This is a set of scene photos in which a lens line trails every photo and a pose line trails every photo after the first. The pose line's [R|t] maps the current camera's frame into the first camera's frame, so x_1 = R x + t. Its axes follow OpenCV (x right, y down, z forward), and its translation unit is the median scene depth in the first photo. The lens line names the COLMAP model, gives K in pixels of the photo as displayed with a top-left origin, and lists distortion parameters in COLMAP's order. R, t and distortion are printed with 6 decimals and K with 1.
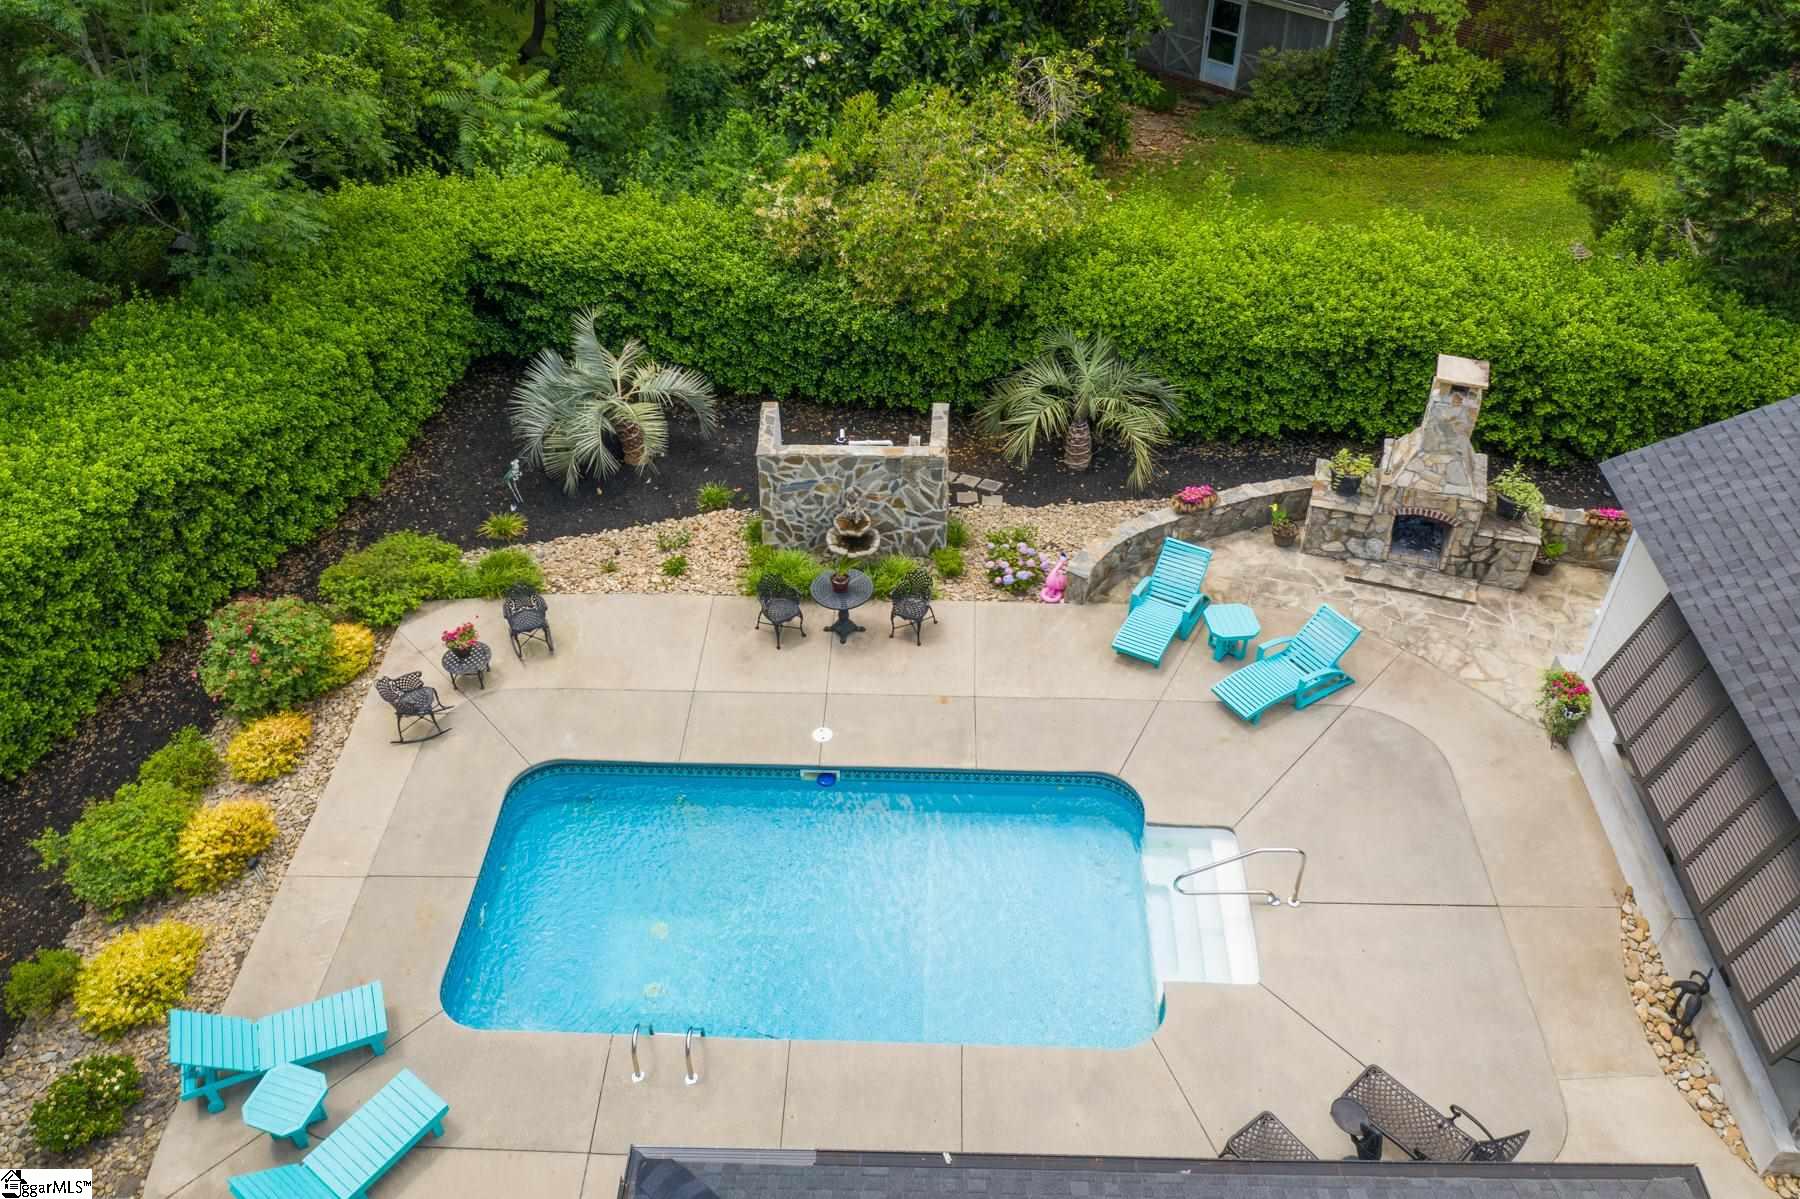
lens RADIAL K [[1381.1, 0, 891.3], [0, 1381.1, 595.2], [0, 0, 1]] dist [-0.002371, -0.001379]
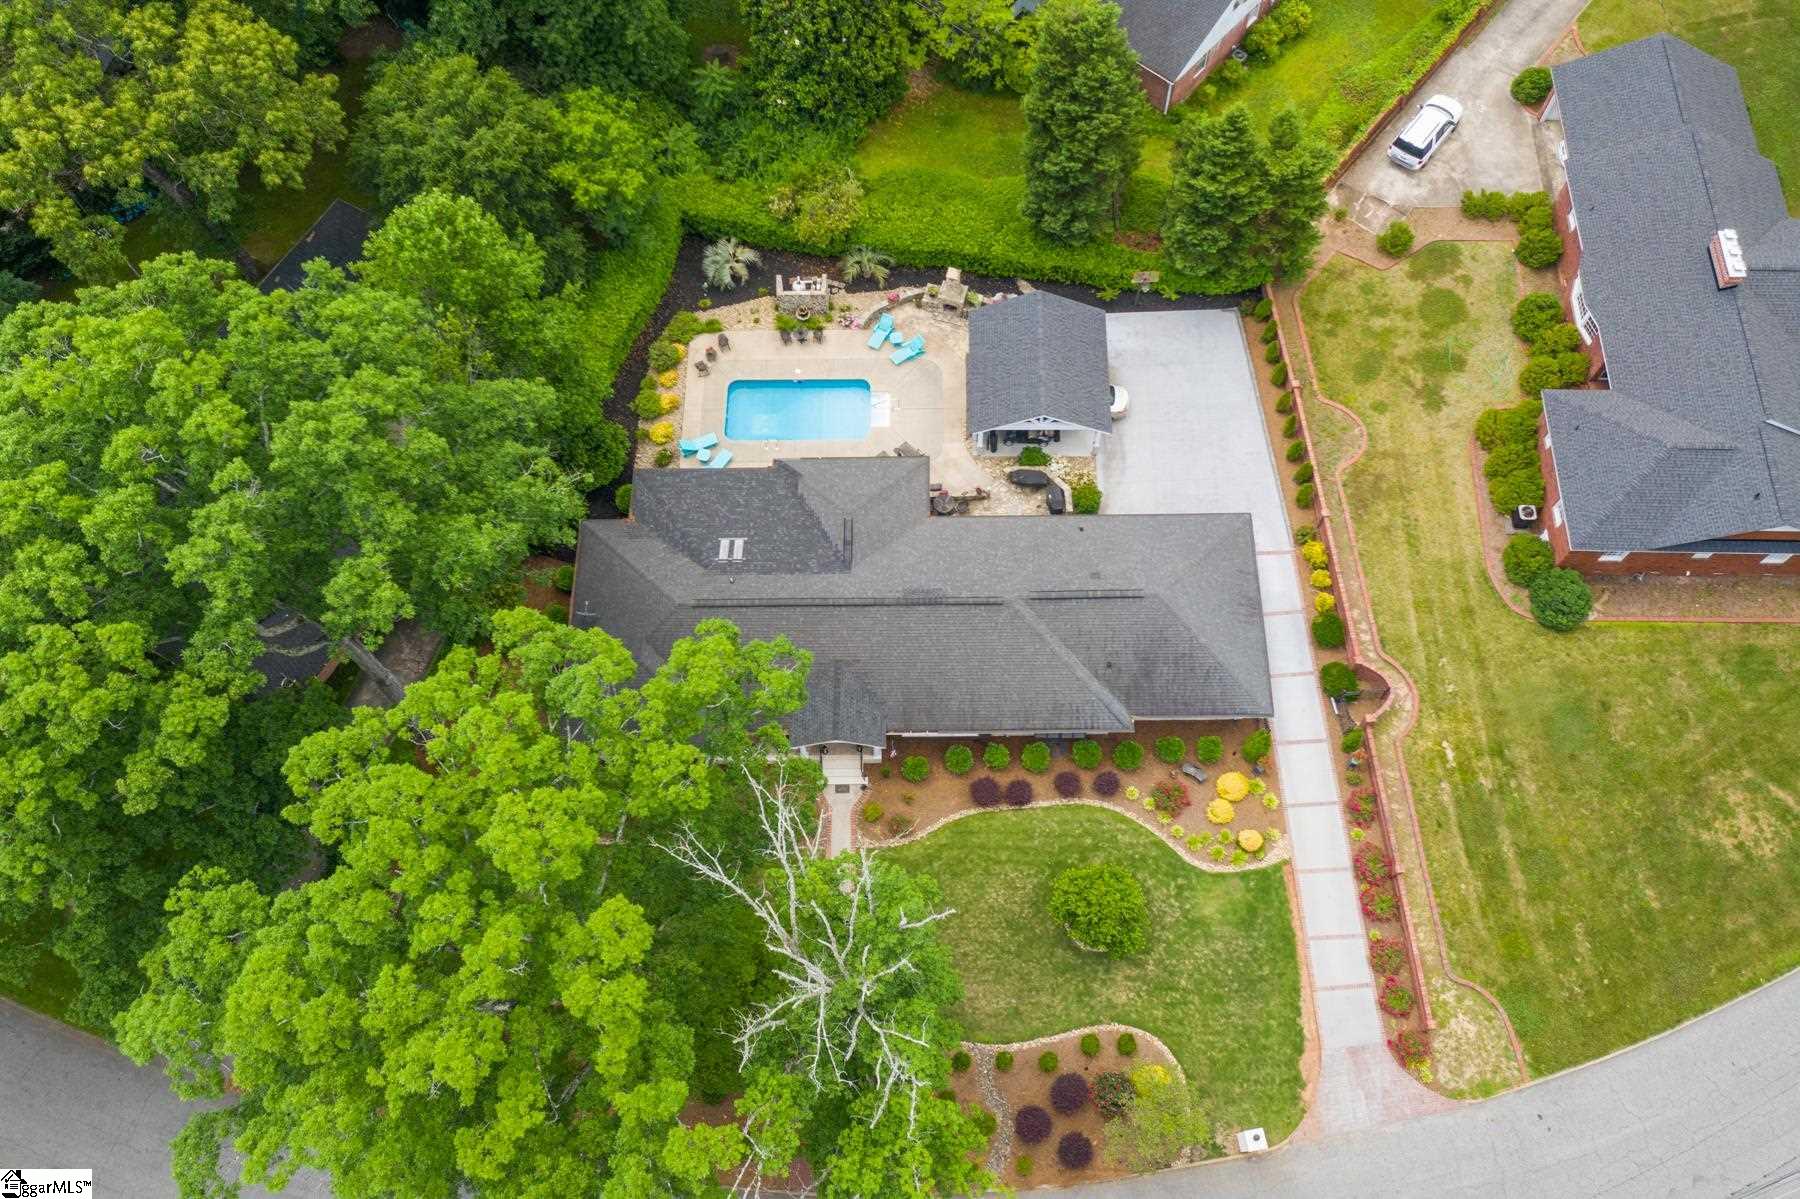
lens RADIAL K [[1381.1, 0, 901.3], [0, 1381.1, 594.0], [0, 0, 1]] dist [-0.002371, -0.001379]
pose [[0.999415, -0.033219, 0.008163, 0.183530], [0.026219, 0.897177, 0.440892, -0.999649], [-0.021970, -0.440420, 0.897523, -2.720723]]
